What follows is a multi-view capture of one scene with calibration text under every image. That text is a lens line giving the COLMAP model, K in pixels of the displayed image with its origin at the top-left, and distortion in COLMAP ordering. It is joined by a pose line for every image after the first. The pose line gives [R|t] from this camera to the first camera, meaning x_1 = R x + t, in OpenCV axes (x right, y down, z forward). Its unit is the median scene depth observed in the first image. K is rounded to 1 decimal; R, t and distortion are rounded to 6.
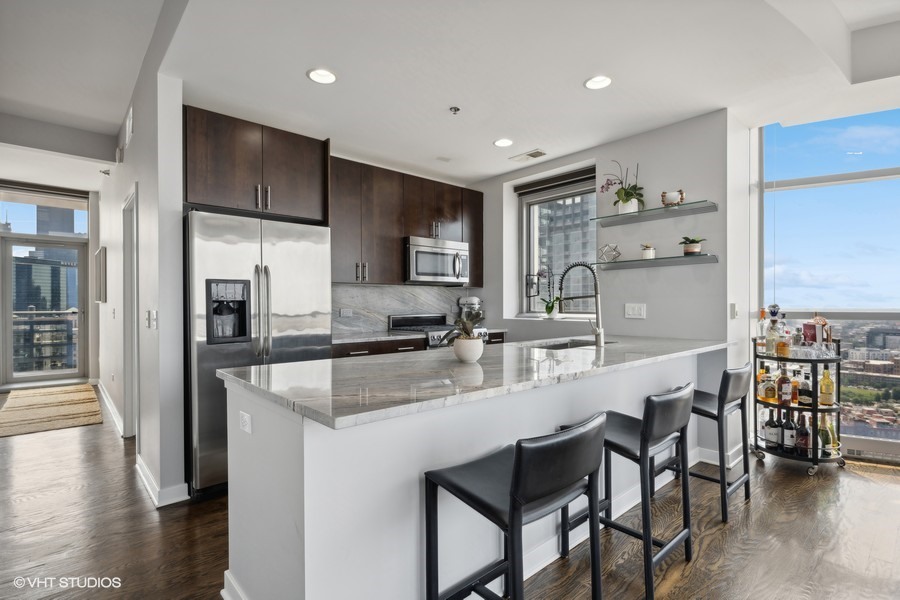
lens RADIAL K [[431.1, 0, 447.7], [0, 431.1, 300.1], [0, 0, 1]] dist [-0.005164, 0.007209]
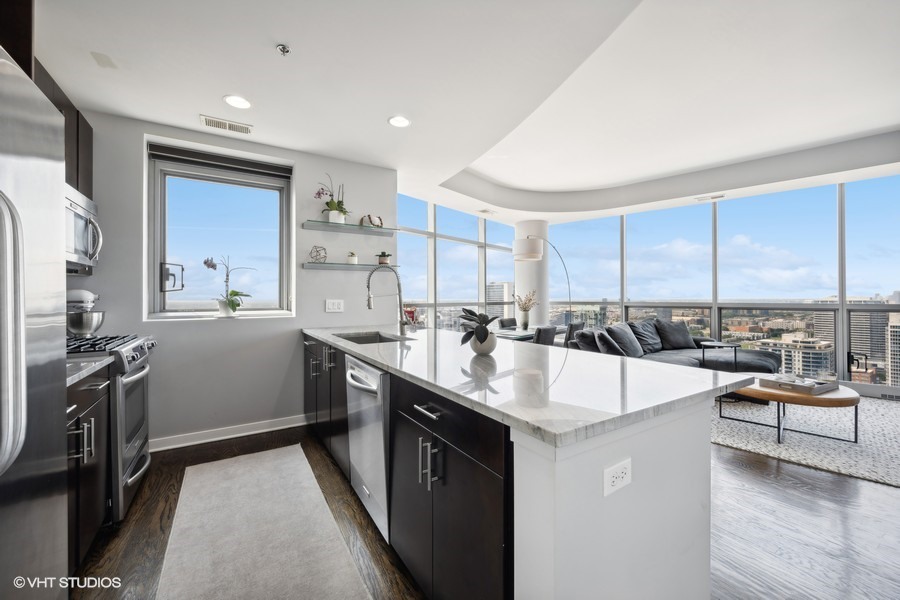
lens RADIAL K [[355.2, 0, 453.5], [0, 355.2, 296.2], [0, 0, 1]] dist [-0.001418, -0.000116]
pose [[0.169676, 0.003339, 0.985494, -0.346816], [-0.006257, 0.999978, -0.002311, -0.000951], [-0.985480, -0.005775, 0.169693, 0.369348]]
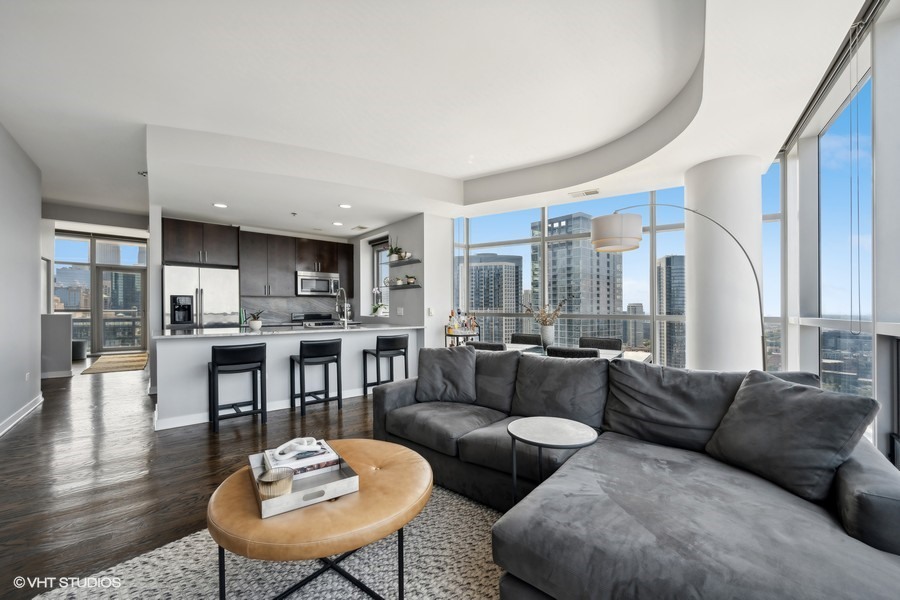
lens RADIAL K [[355.2, 0, 445.2], [0, 355.2, 306.6], [0, 0, 1]] dist [-0.001418, -0.000116]
pose [[0.998939, 0.007627, -0.045407, 0.520651], [-0.007436, 0.999963, 0.004378, -0.004357], [0.045439, -0.004035, 0.998959, -0.431417]]
